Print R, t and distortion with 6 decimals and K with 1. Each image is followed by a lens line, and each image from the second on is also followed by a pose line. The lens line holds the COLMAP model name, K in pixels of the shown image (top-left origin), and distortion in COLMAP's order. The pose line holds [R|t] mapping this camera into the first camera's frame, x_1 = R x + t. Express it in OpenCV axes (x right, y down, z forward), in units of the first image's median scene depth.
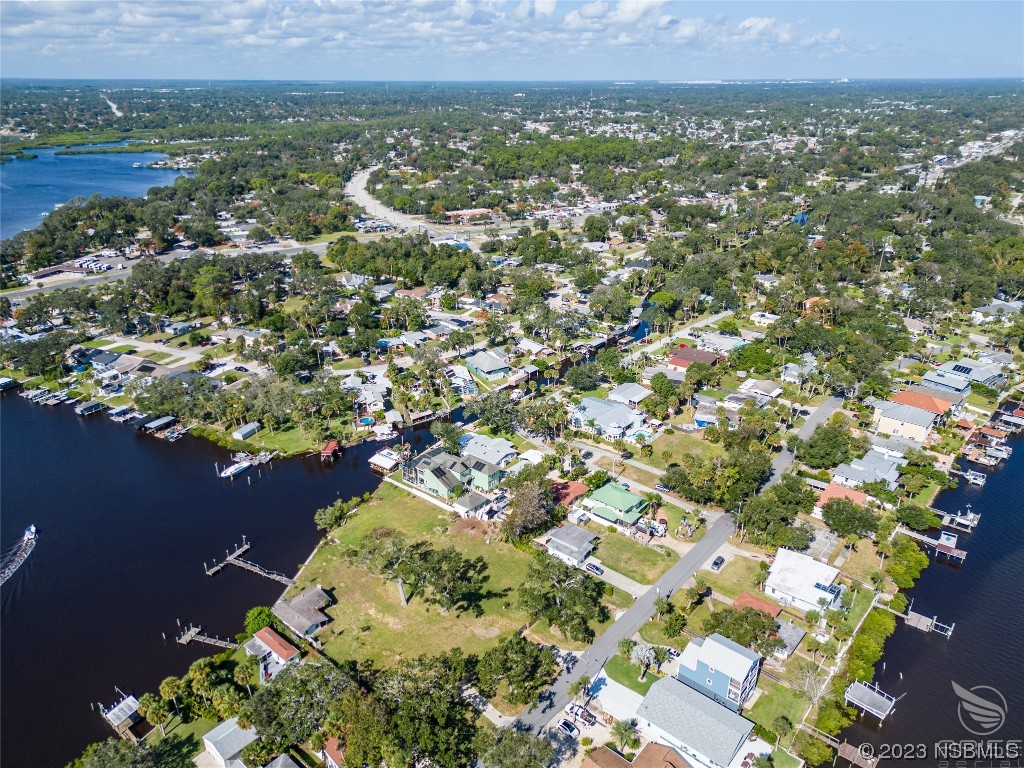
lens RADIAL K [[715.4, 0, 508.5], [0, 715.4, 380.2], [0, 0, 1]] dist [0.072675, -0.071511]
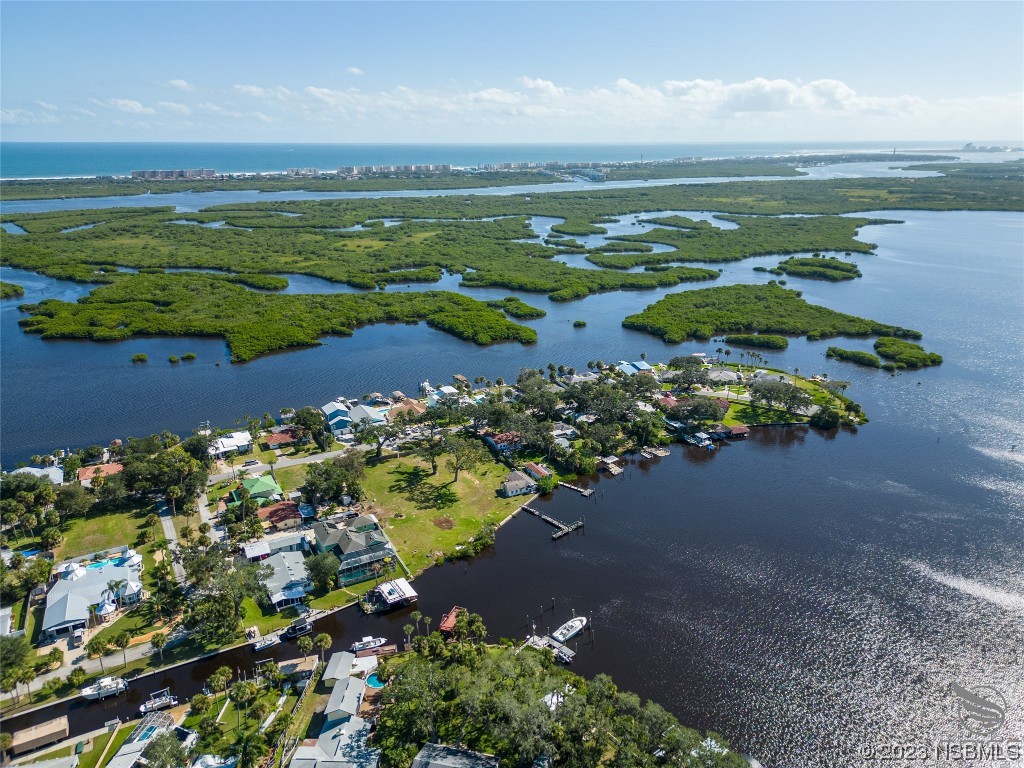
lens RADIAL K [[715.4, 0, 508.5], [0, 715.4, 380.2], [0, 0, 1]] dist [0.072675, -0.071511]
pose [[-0.931375, -0.111117, 0.346690, -0.543383], [0.144150, 0.761899, 0.631451, -0.573345], [-0.334308, 0.638093, -0.693596, 1.360520]]
